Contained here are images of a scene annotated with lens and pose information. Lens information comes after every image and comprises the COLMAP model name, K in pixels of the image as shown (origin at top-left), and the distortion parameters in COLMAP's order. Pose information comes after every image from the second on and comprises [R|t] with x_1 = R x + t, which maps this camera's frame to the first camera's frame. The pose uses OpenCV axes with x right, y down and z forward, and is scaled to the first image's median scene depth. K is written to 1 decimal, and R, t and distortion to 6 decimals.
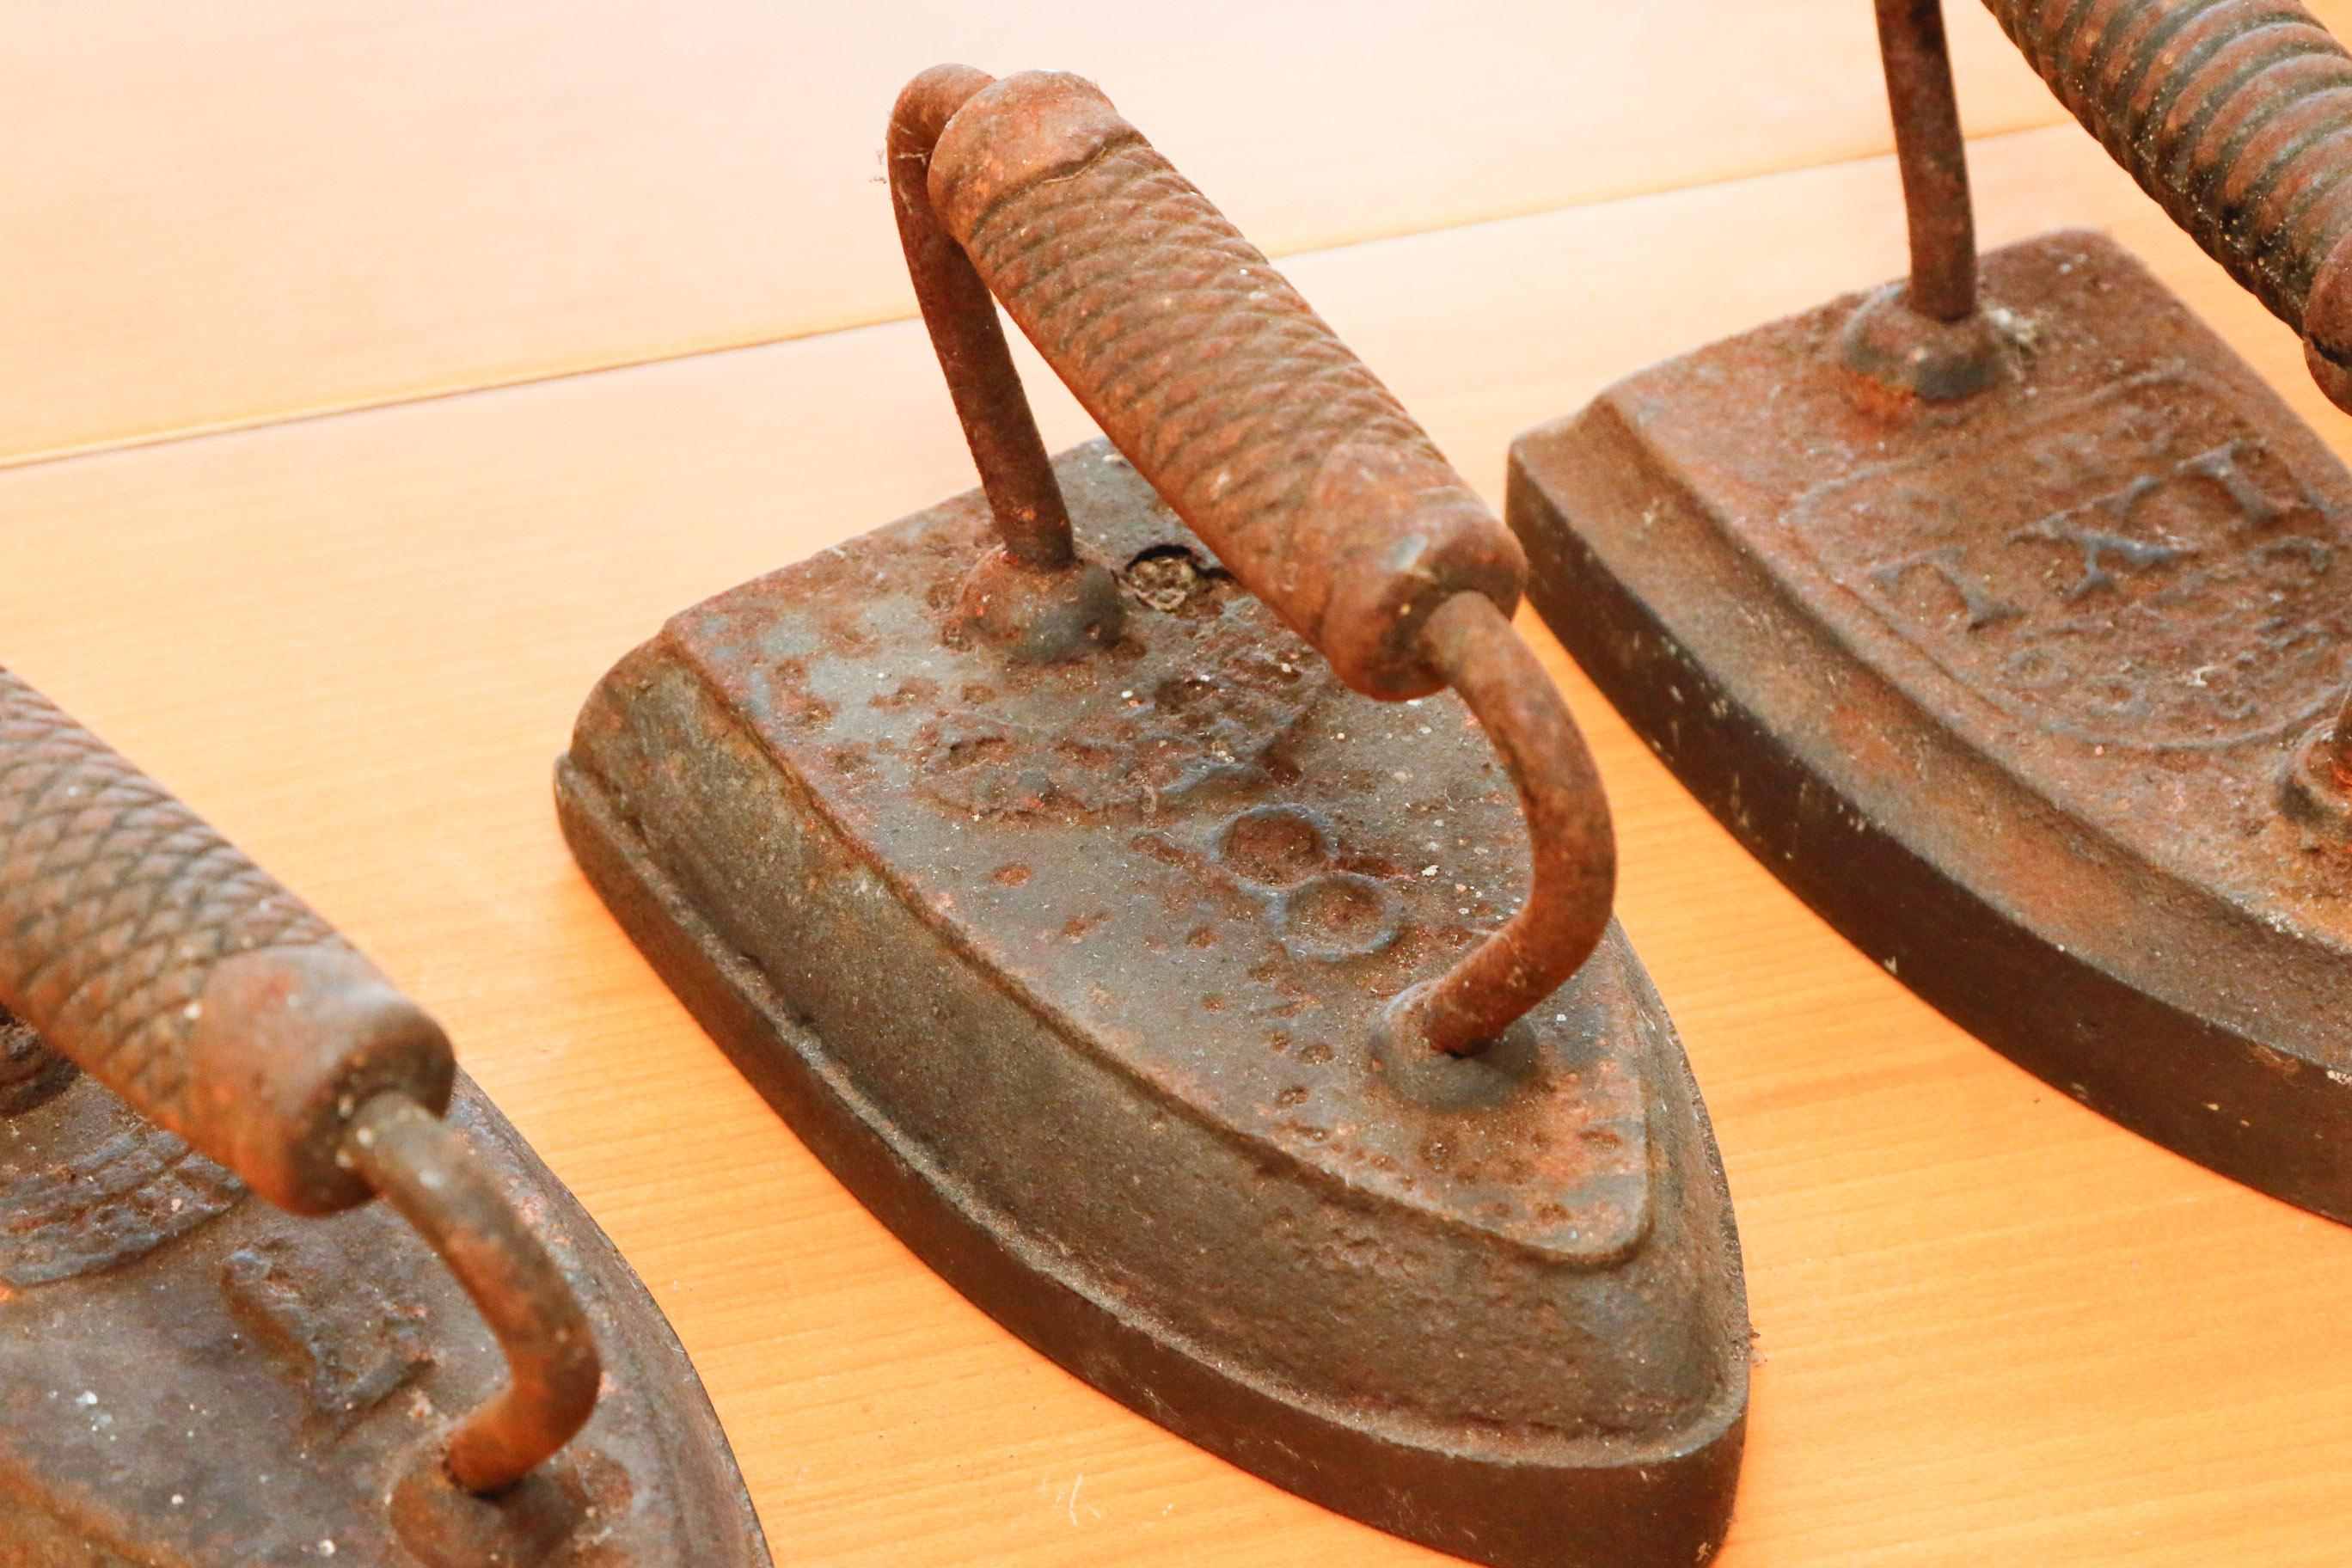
lens RADIAL K [[5467.6, 0, 1165.8], [0, 5467.6, 796.2], [0, 0, 1]] dist [0.100939, 0.000000]
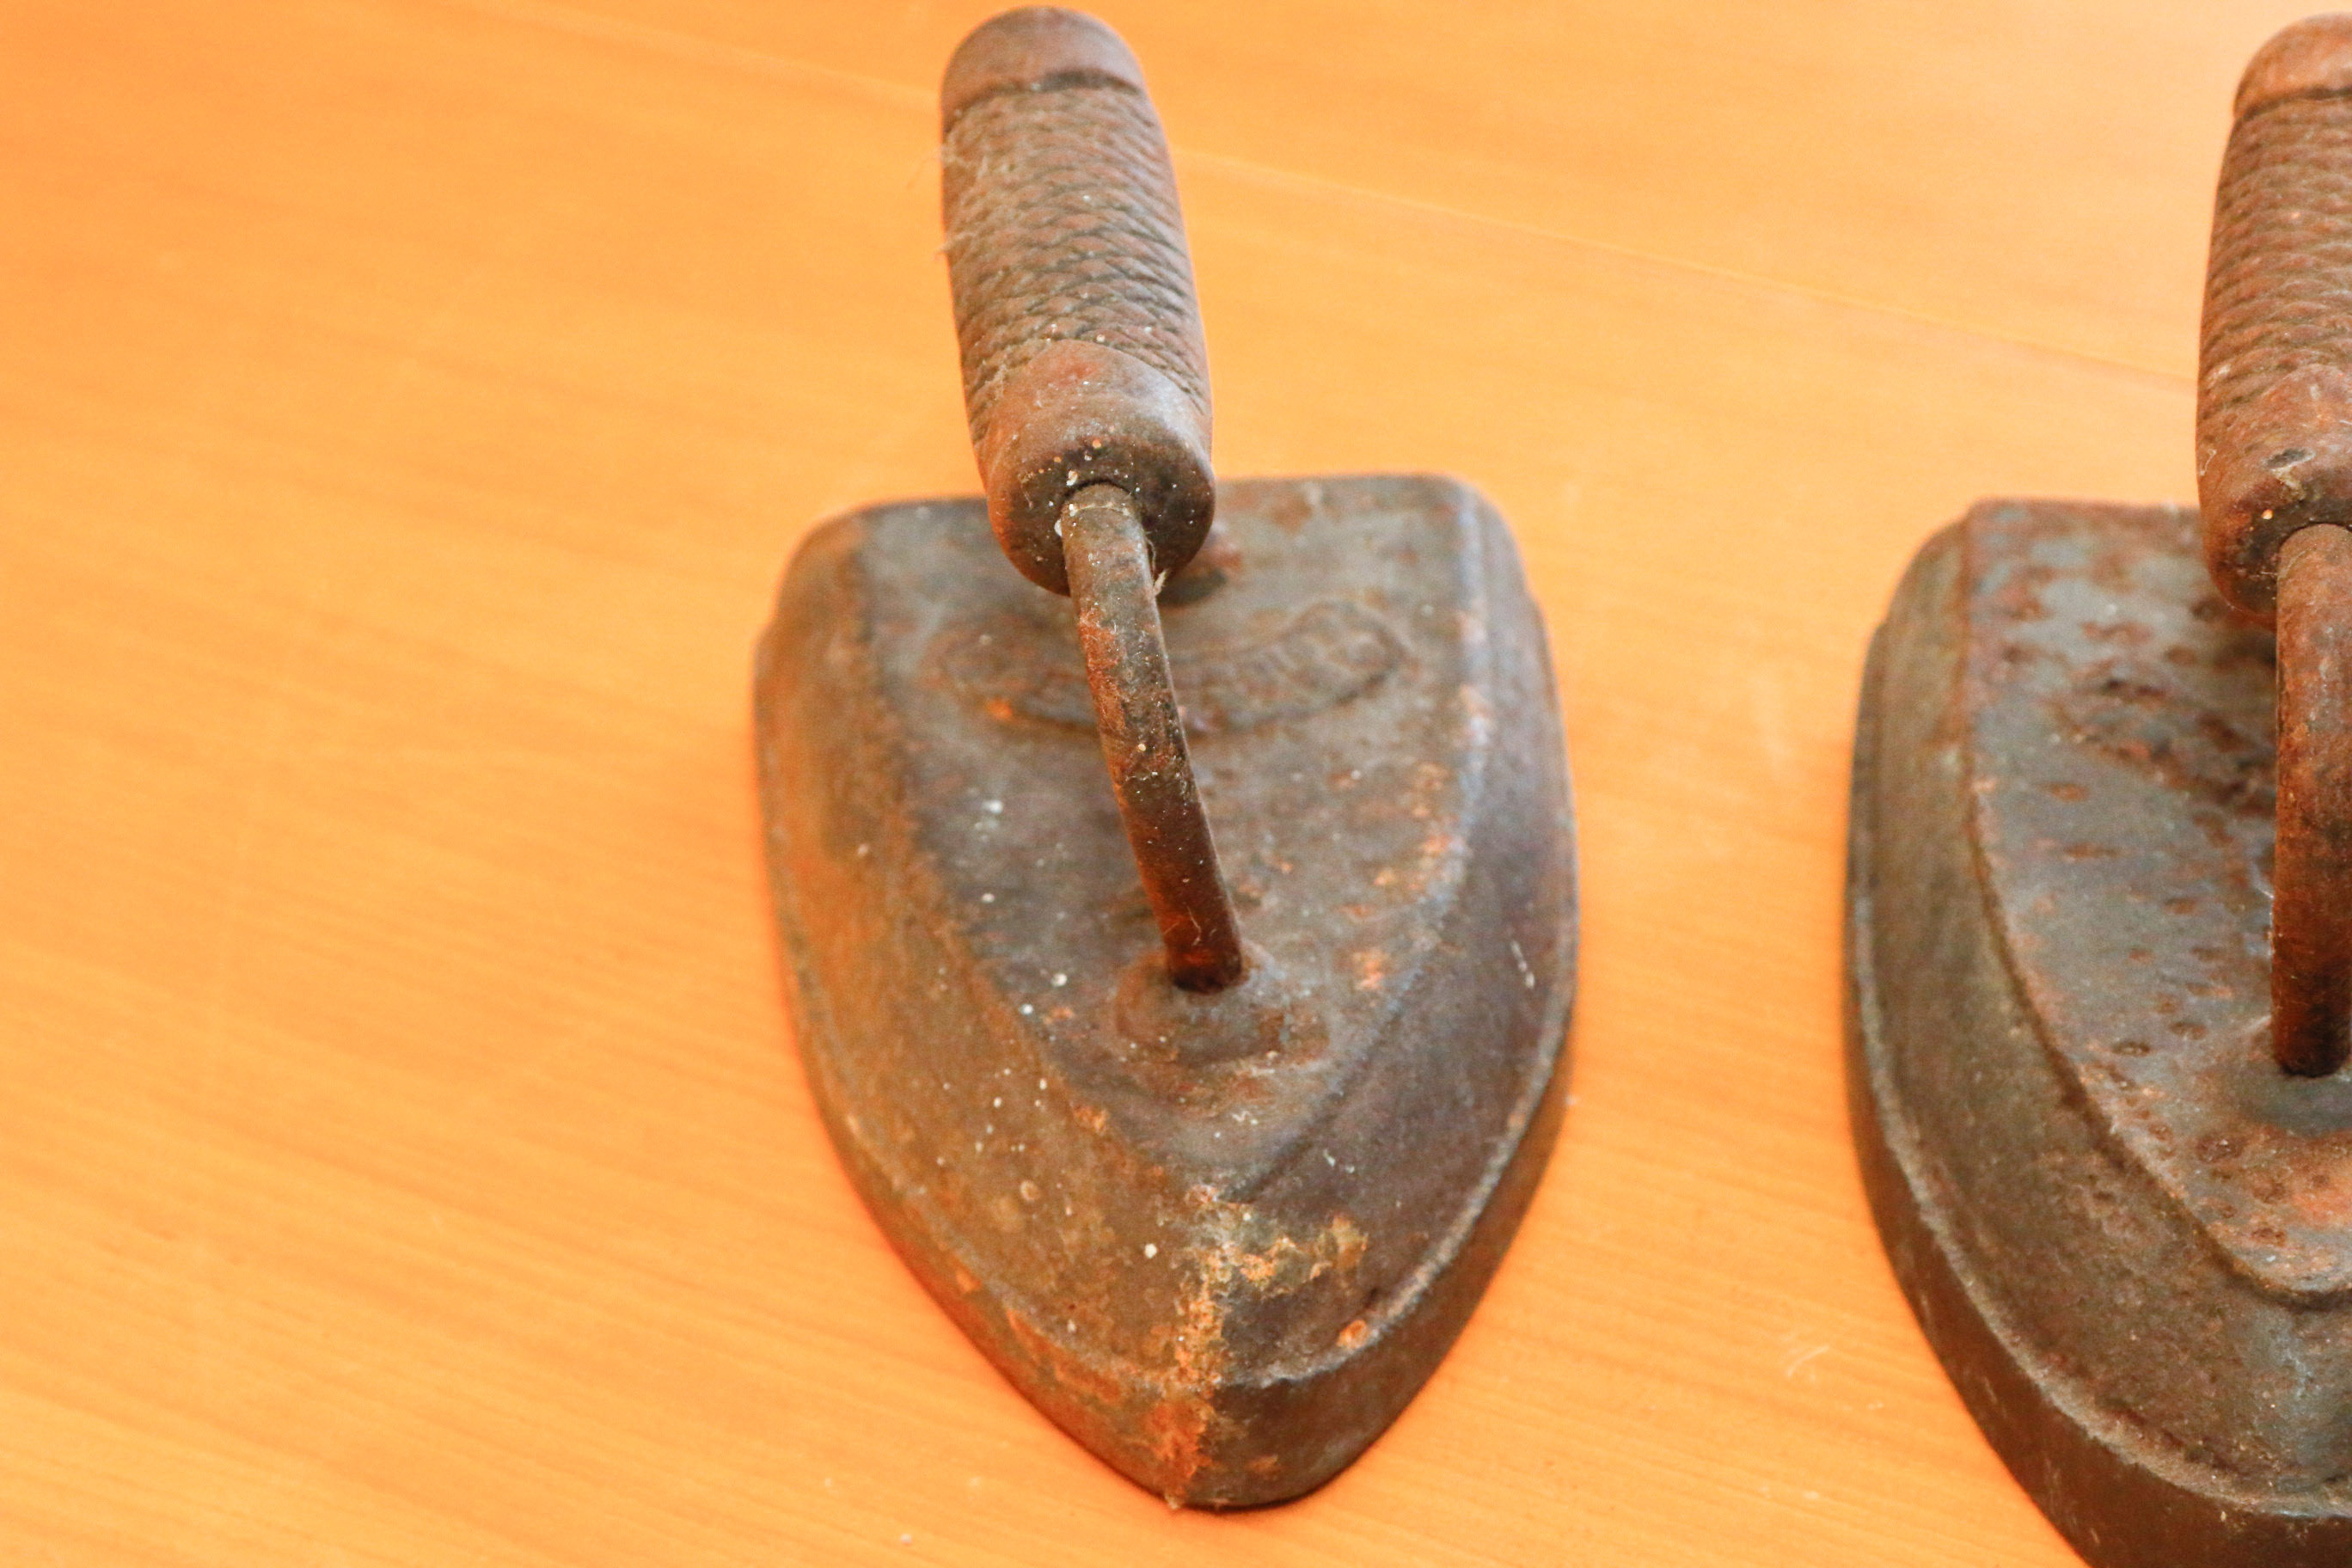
lens RADIAL K [[6364.5, 0, 1185.3], [0, 6364.5, 790.8], [0, 0, 1]] dist [0.137132, 0.000000]
pose [[0.762572, 0.365291, -0.533897, 0.478289], [-0.434005, 0.900904, -0.003500, 0.089795], [0.479711, 0.234383, 0.845542, -0.046587]]
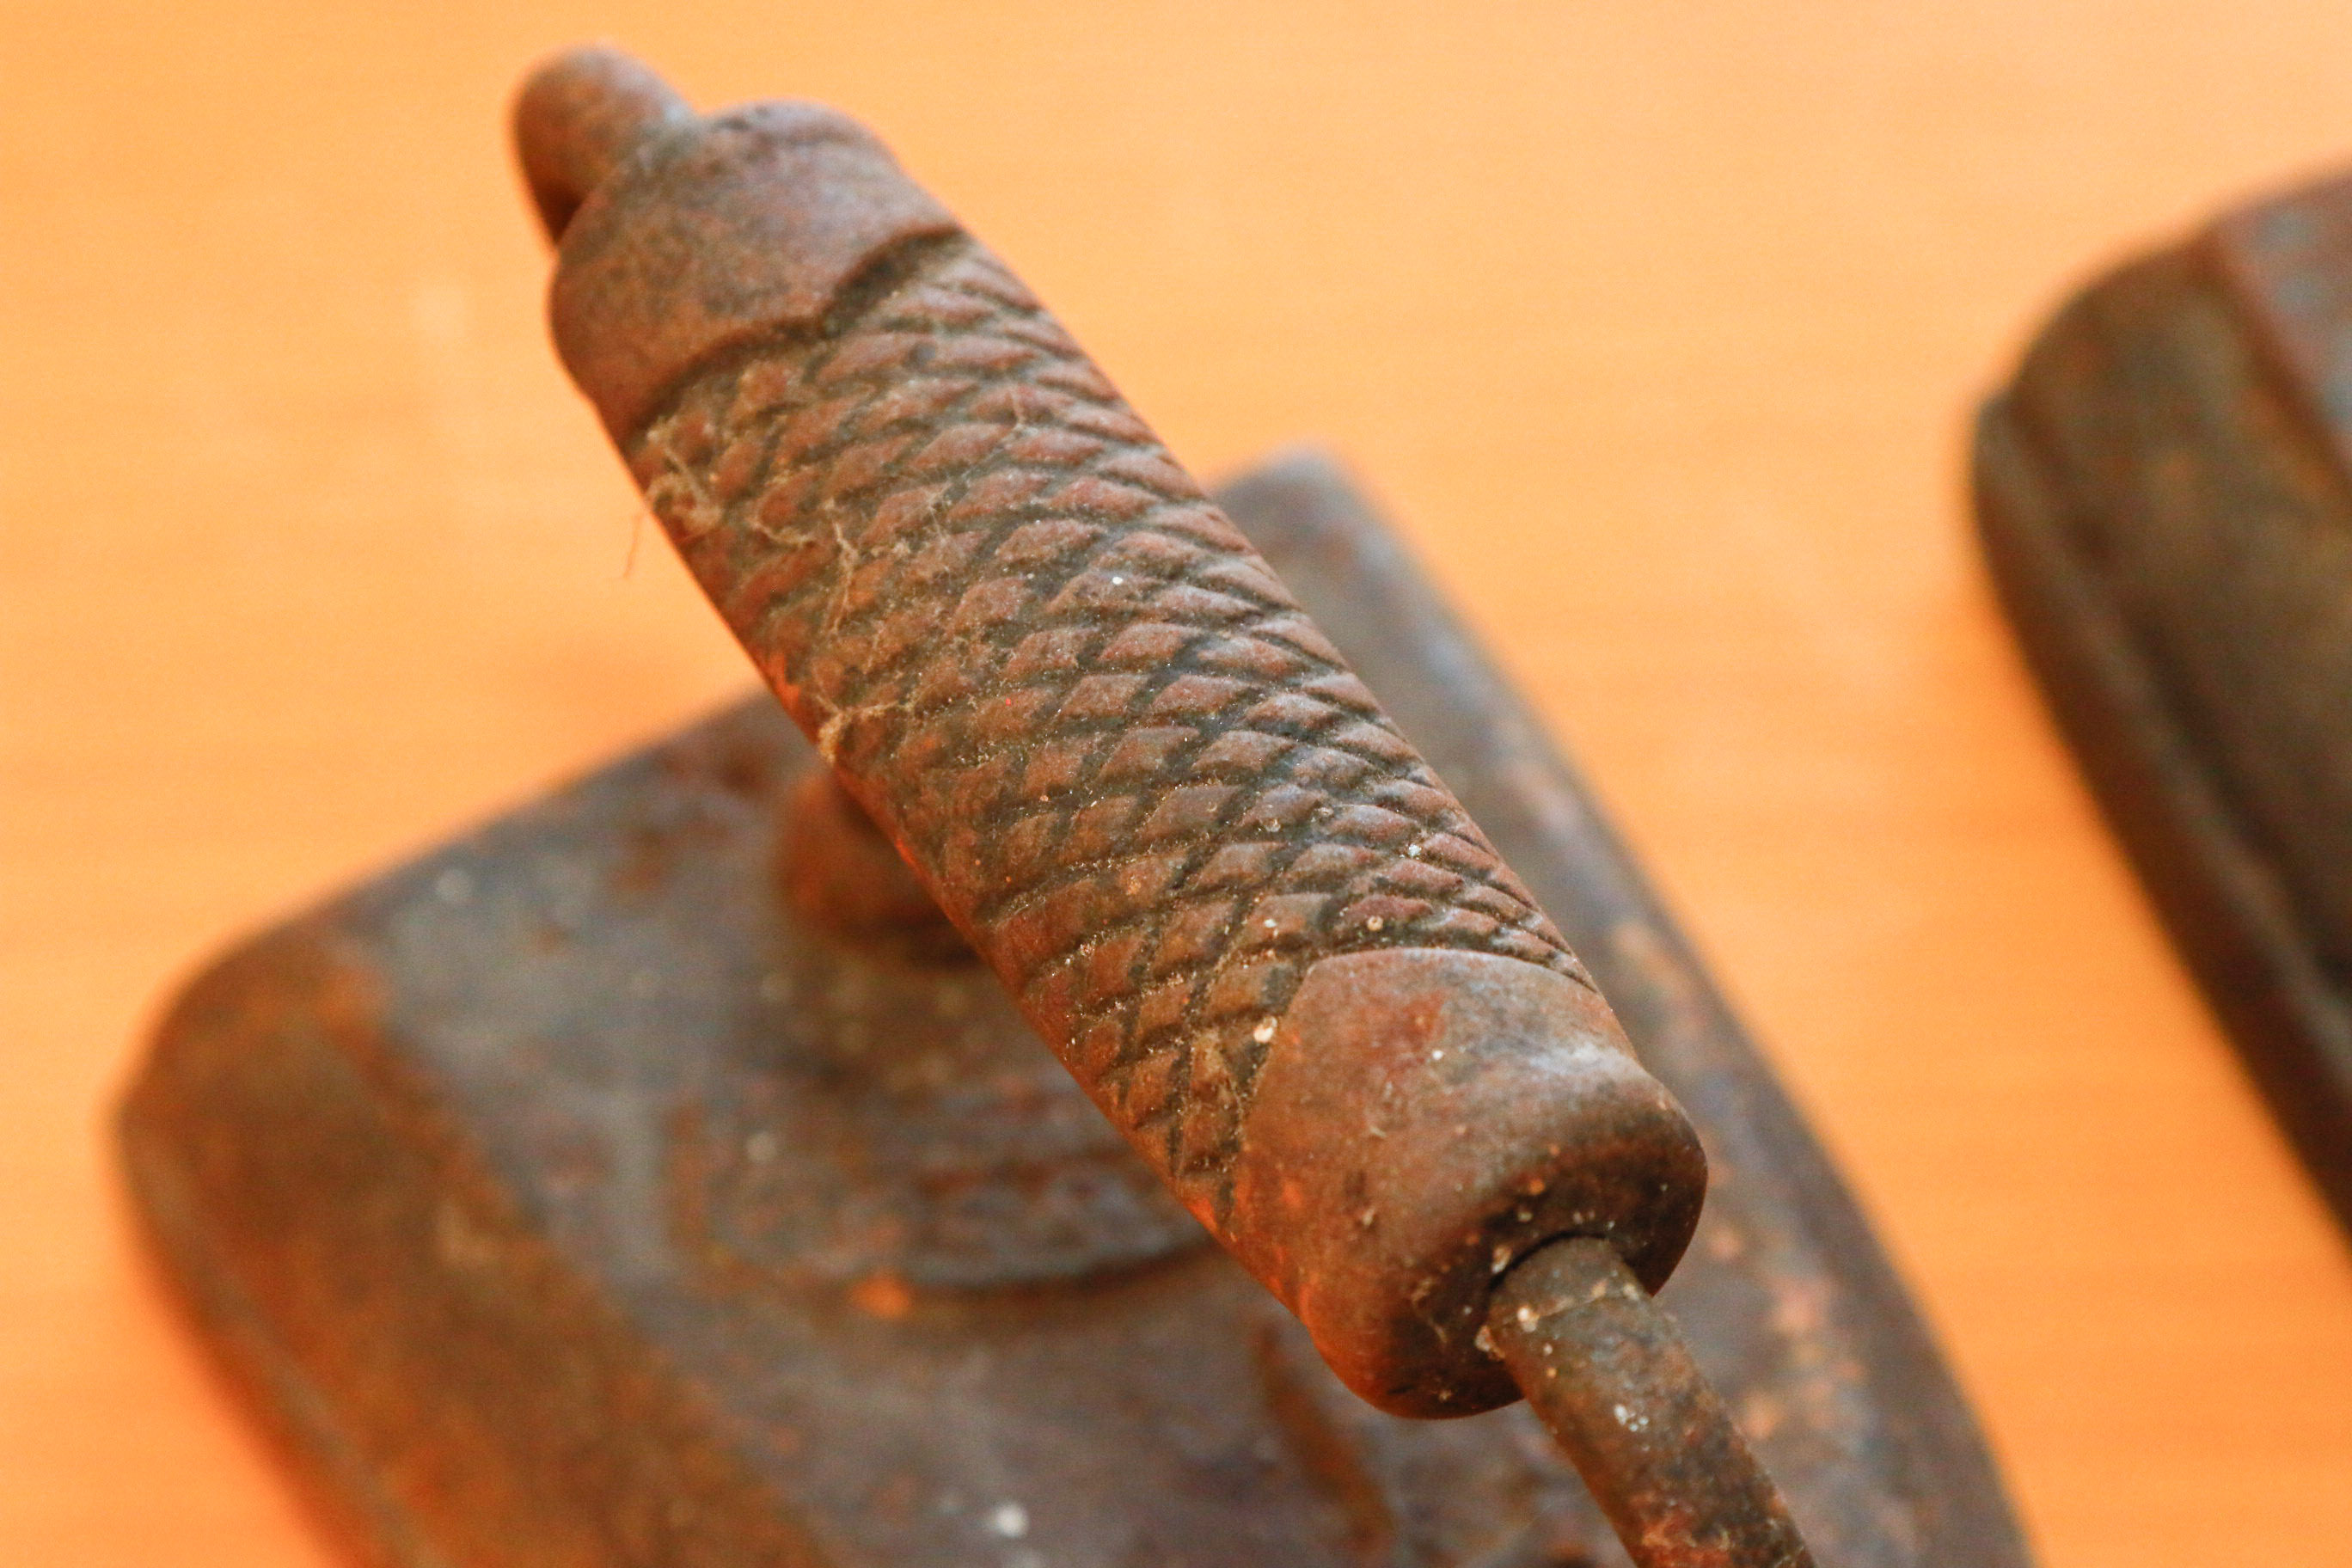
lens RADIAL K [[9204.5, 0, 1169.7], [0, 9204.5, 769.2], [0, 0, 1]] dist [0.306972, 0.000000]
pose [[0.970298, 0.163655, -0.178153, -0.017960], [-0.139753, 0.980326, 0.139394, -0.100618], [0.197460, -0.110356, 0.974080, 0.060473]]
